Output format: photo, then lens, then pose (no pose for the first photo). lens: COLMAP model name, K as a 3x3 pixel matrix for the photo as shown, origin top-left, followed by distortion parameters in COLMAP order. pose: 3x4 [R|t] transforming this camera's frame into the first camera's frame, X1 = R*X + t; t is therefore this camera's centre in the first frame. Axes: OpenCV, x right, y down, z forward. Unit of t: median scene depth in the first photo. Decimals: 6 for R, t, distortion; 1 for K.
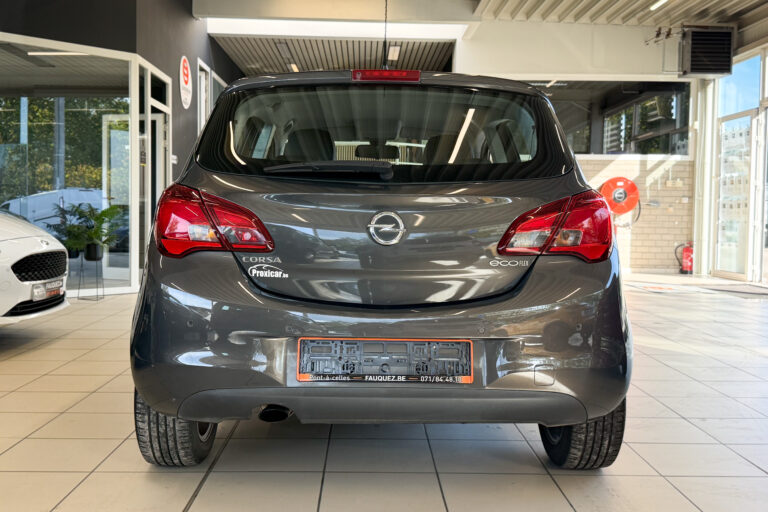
lens RADIAL K [[776.4, 0, 383.6], [0, 776.4, 246.0], [0, 0, 1]] dist [0.185118, -0.348919]
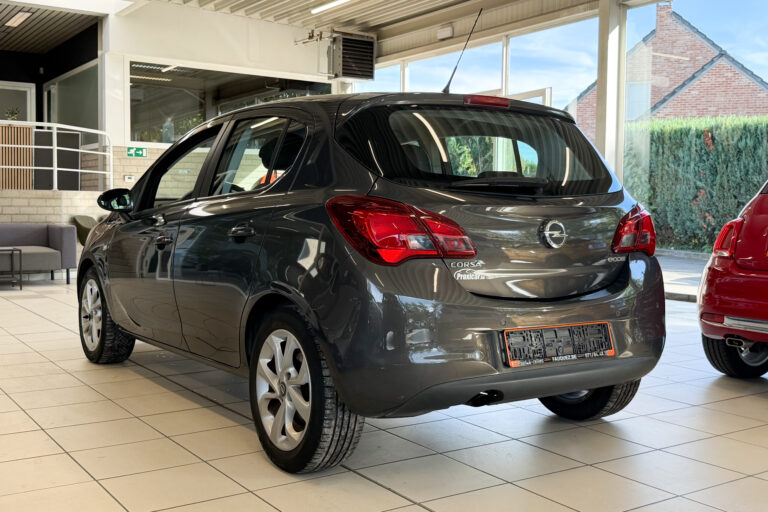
lens RADIAL K [[848.4, 0, 383.4], [0, 848.4, 226.6], [0, 0, 1]] dist [0.099044, 0.008708]
pose [[0.846449, -0.019309, 0.532119, -0.255897], [0.027086, 0.999610, -0.006813, -0.009074], [-0.531780, 0.020180, 0.846642, 0.005311]]
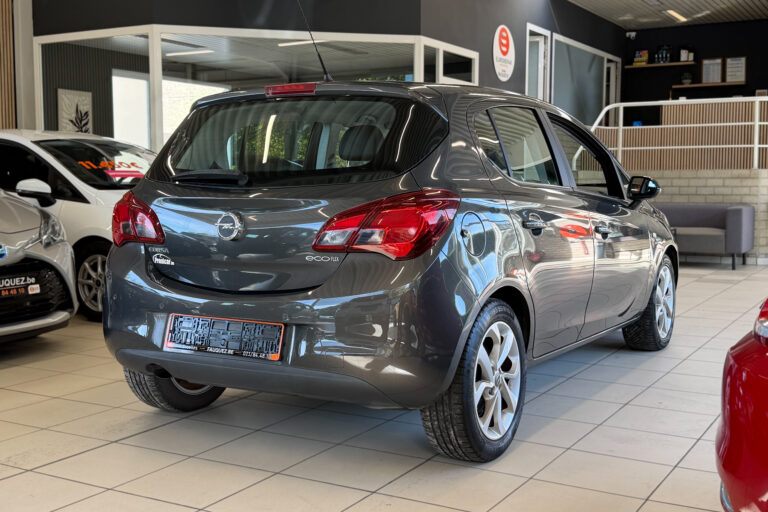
lens RADIAL K [[921.8, 0, 384.0], [0, 921.8, 256.0], [0, 0, 1]] dist [0.072306, -0.026976]
pose [[0.852755, 0.028830, -0.521514, 0.262418], [-0.010098, 0.999199, 0.038724, -0.009652], [0.522213, -0.027756, 0.852363, -0.024056]]
